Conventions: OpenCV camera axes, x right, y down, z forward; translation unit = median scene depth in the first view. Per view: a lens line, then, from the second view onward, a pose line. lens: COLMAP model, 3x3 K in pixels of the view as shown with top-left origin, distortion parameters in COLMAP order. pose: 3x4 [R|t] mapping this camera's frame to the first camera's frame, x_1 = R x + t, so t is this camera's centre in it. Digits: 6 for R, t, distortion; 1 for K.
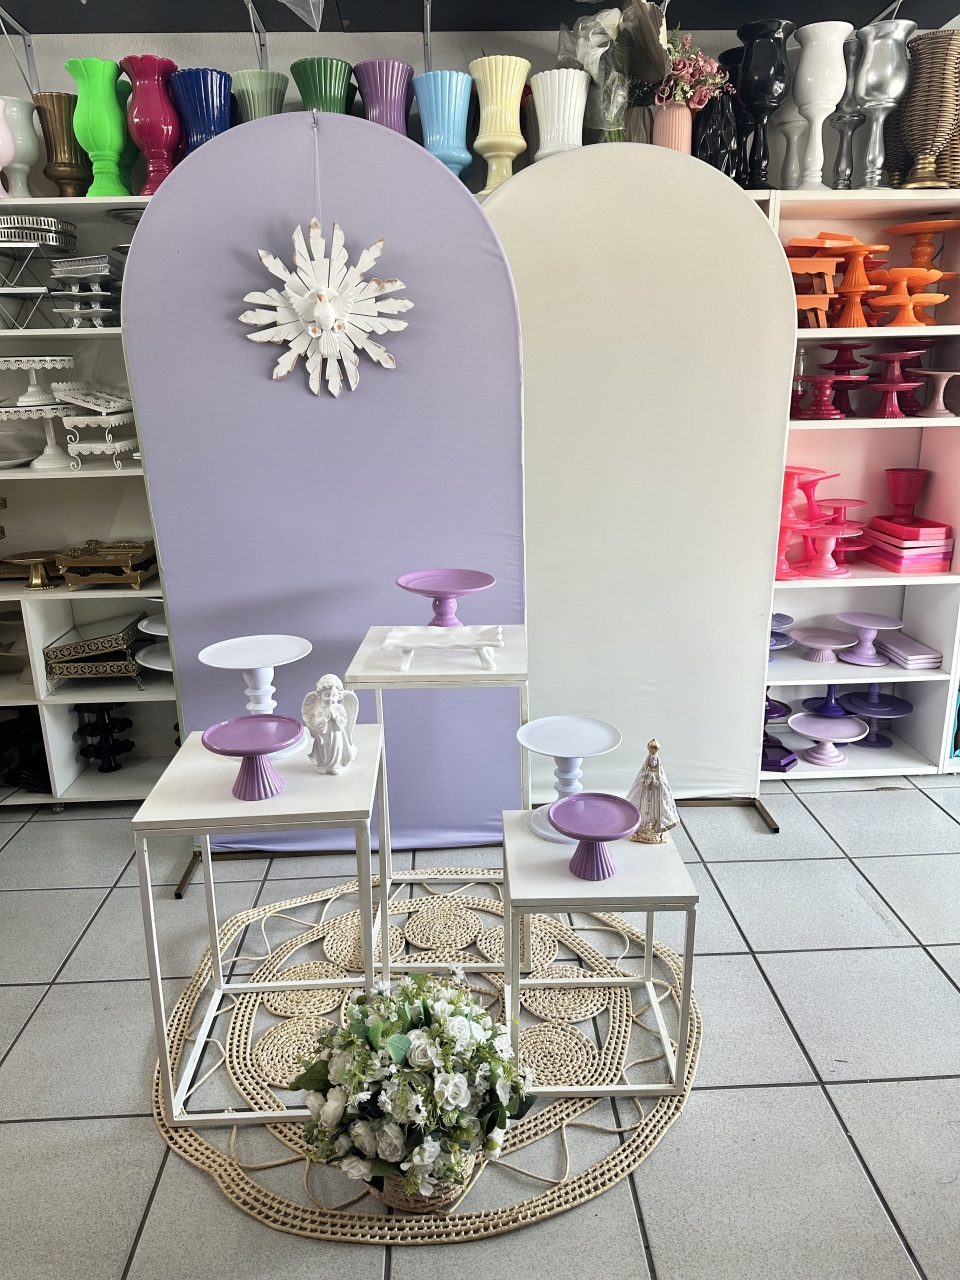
lens RADIAL K [[929.8, 0, 478.1], [0, 929.8, 638.9], [0, 0, 1]] dist [0.011613, -0.016506]
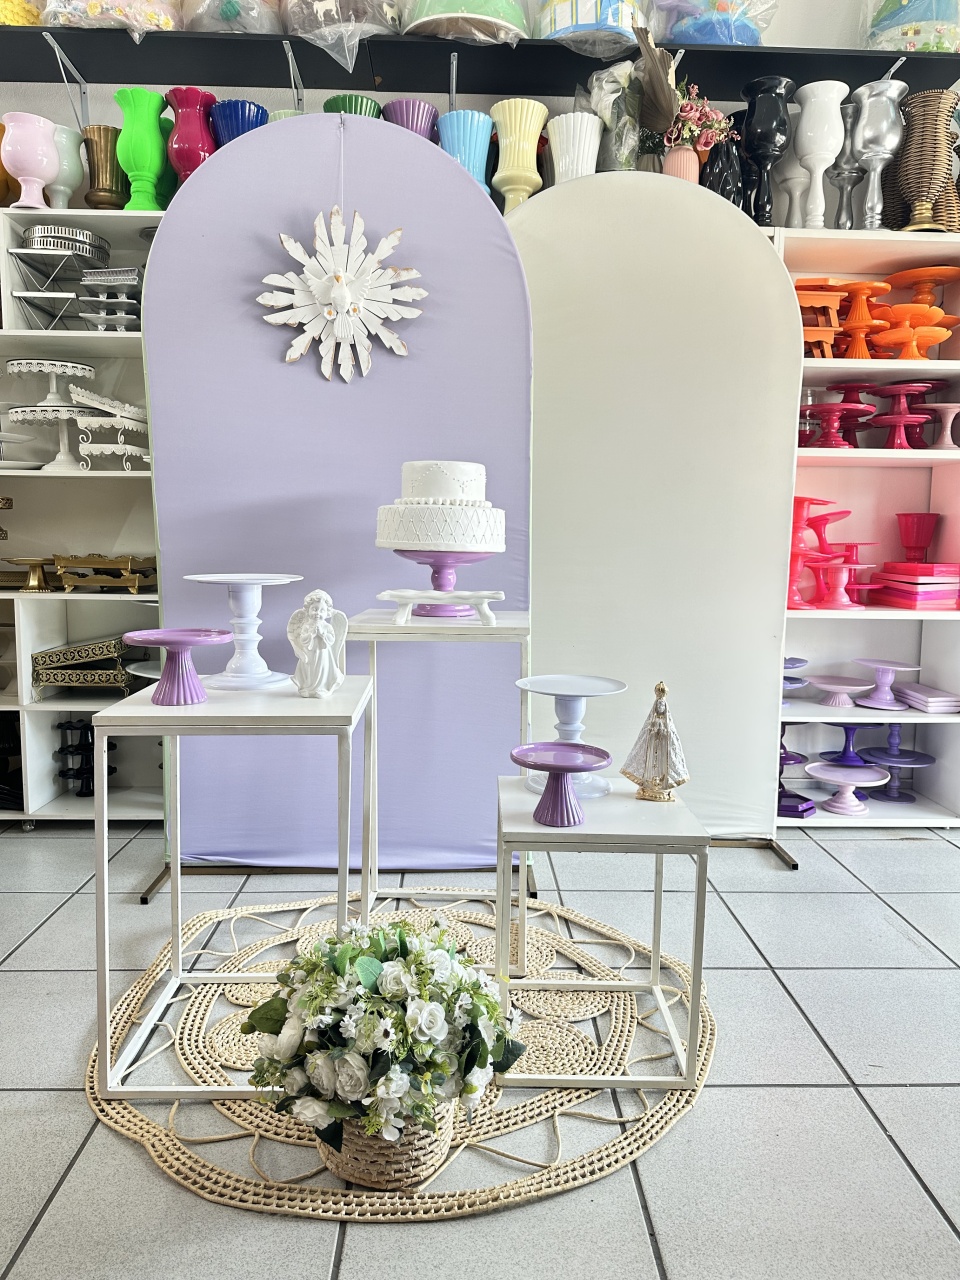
lens RADIAL K [[929.8, 0, 482.0], [0, 929.8, 630.7], [0, 0, 1]] dist [0.011613, -0.016506]
pose [[0.999393, 0.033417, -0.009808, 0.014395], [-0.034612, 0.984238, -0.173428, 0.203276], [0.003858, 0.173662, 0.984798, 0.062619]]
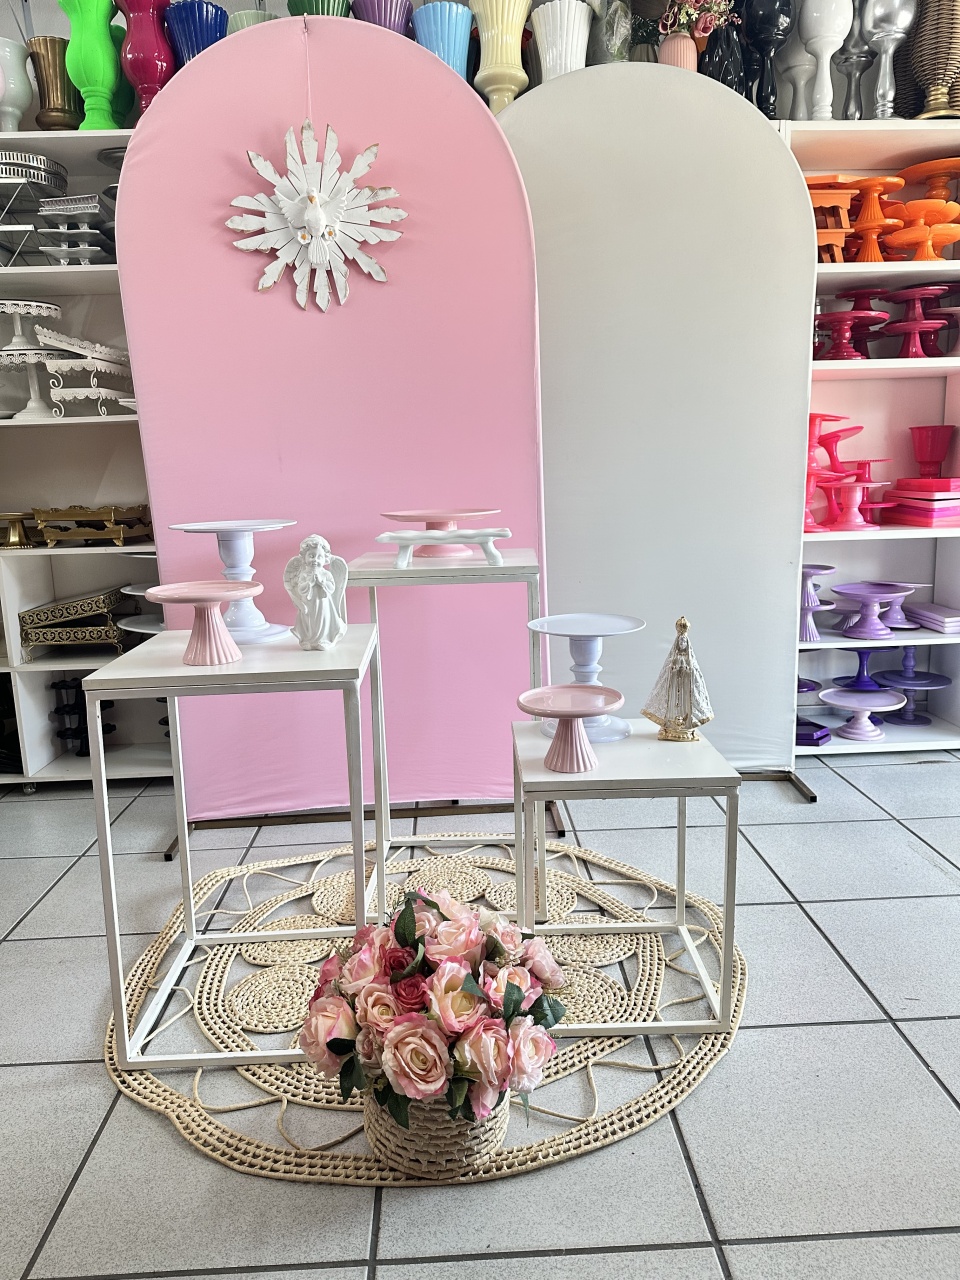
lens RADIAL K [[929.8, 0, 480.6], [0, 929.8, 638.4], [0, 0, 1]] dist [0.011613, -0.016506]
pose [[0.999947, -0.009456, -0.004099, 0.000320], [0.009016, 0.995289, -0.096536, 0.191212], [0.004992, 0.096494, 0.995321, 0.108559]]
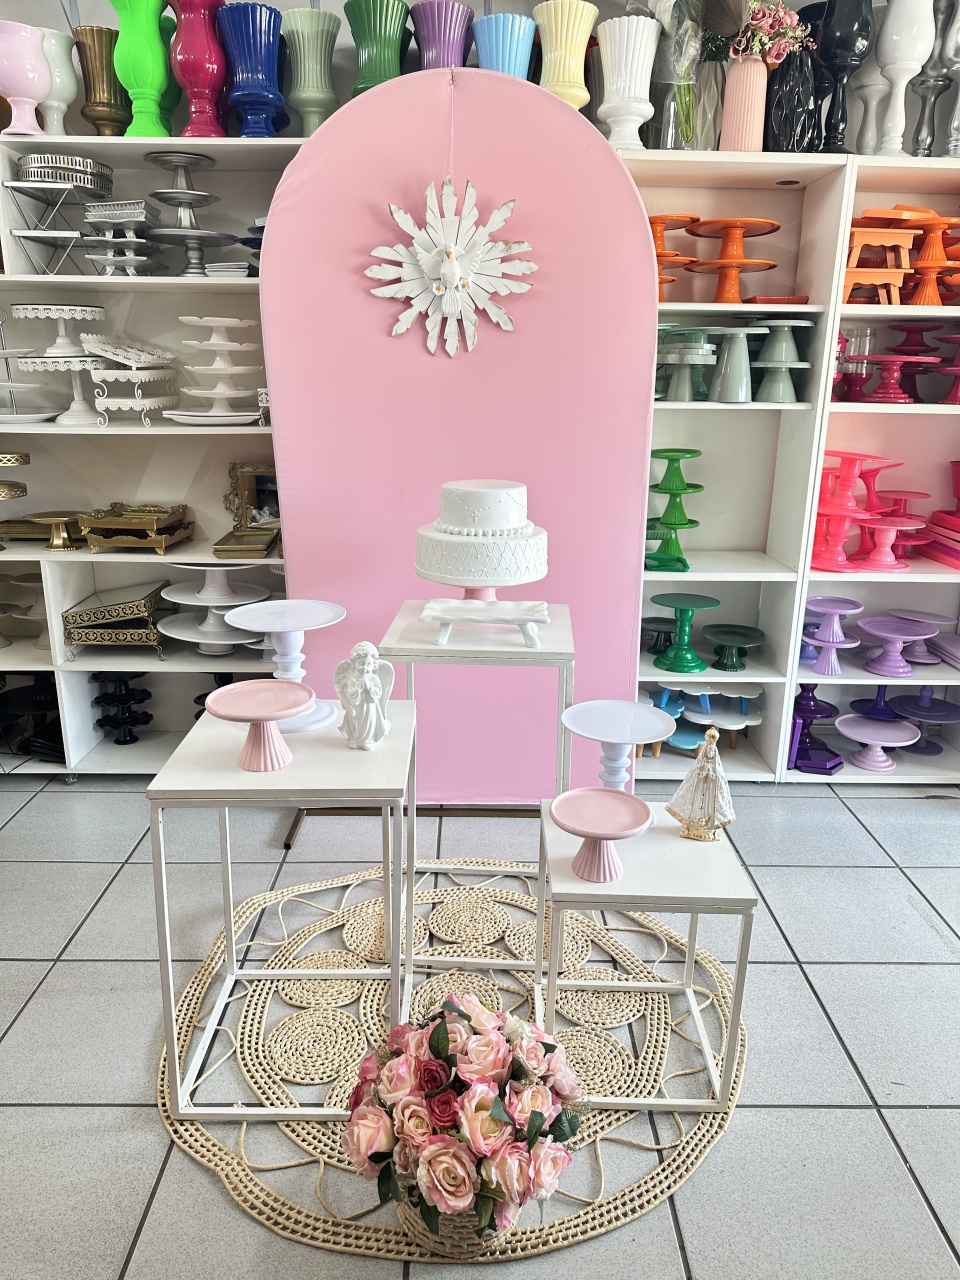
lens RADIAL K [[929.8, 0, 481.8], [0, 929.8, 643.4], [0, 0, 1]] dist [0.011613, -0.016506]
pose [[0.999003, 0.041475, -0.016540, -0.024580], [-0.041338, 0.999109, 0.008546, 0.023523], [0.016880, -0.007854, 0.999827, 0.066544]]
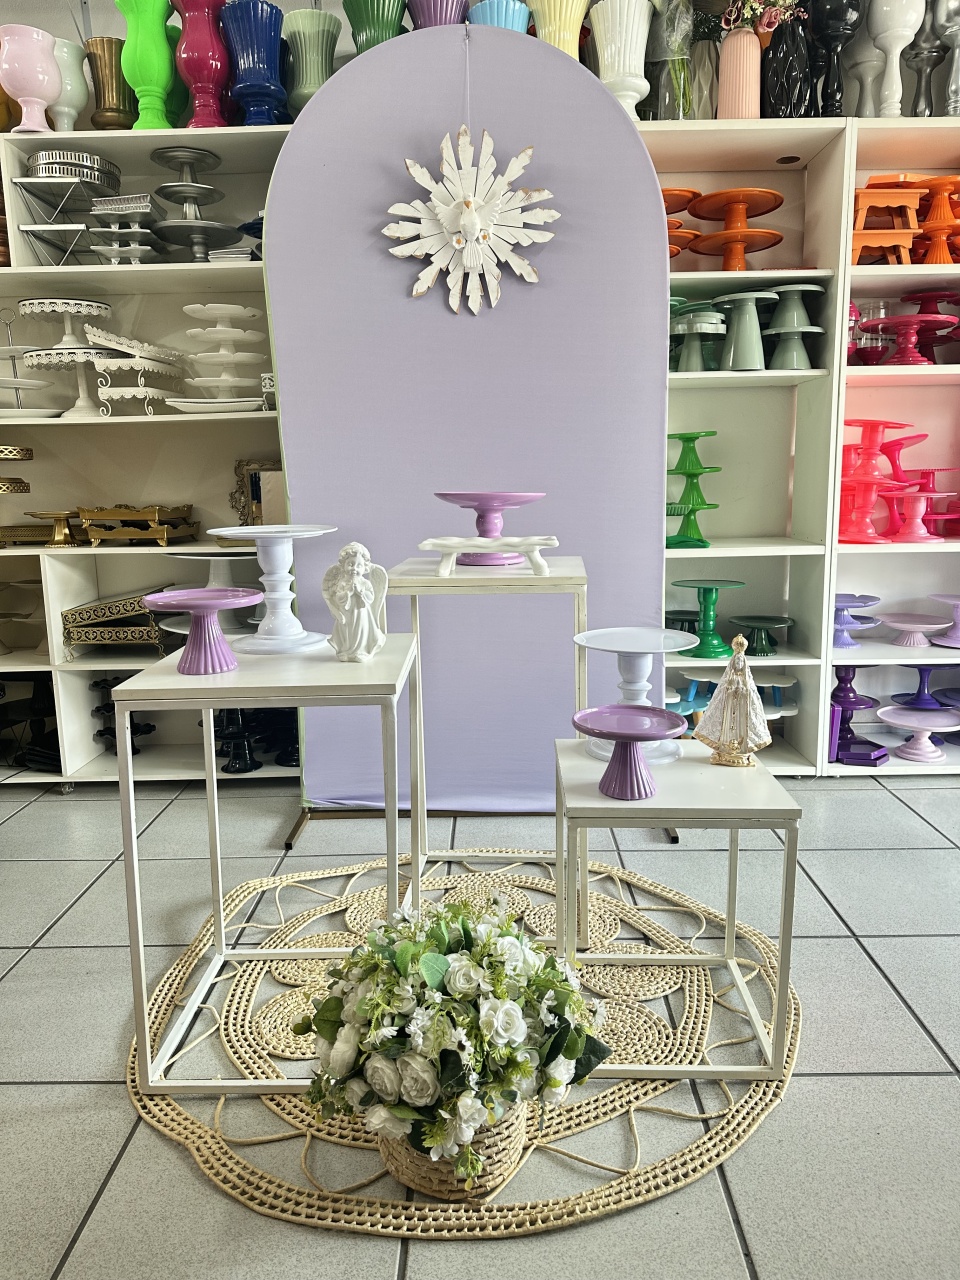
lens RADIAL K [[929.8, 0, 483.6], [0, 929.8, 625.7], [0, 0, 1]] dist [0.011613, -0.016506]
pose [[0.998770, 0.010973, -0.048347, -0.000125], [-0.016246, 0.993792, -0.110063, 0.176619], [0.046839, 0.110713, 0.992748, 0.141254]]
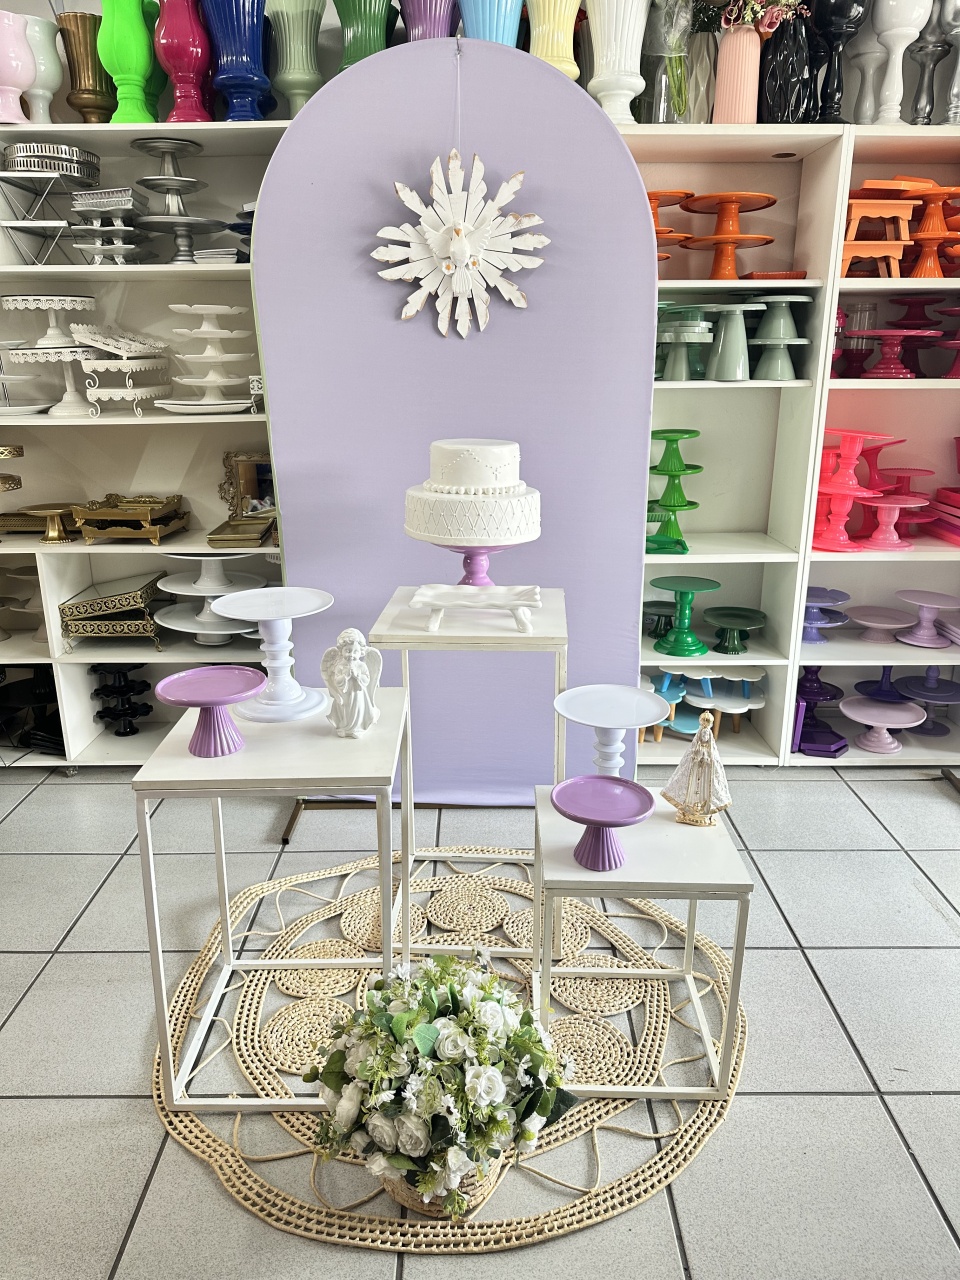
lens RADIAL K [[929.8, 0, 476.3], [0, 929.8, 640.8], [0, 0, 1]] dist [0.011613, -0.016506]
pose [[0.999102, 0.027215, -0.032460, -0.006790], [-0.026593, 0.999458, 0.019429, 0.025313], [0.032972, -0.018549, 0.999284, 0.078479]]
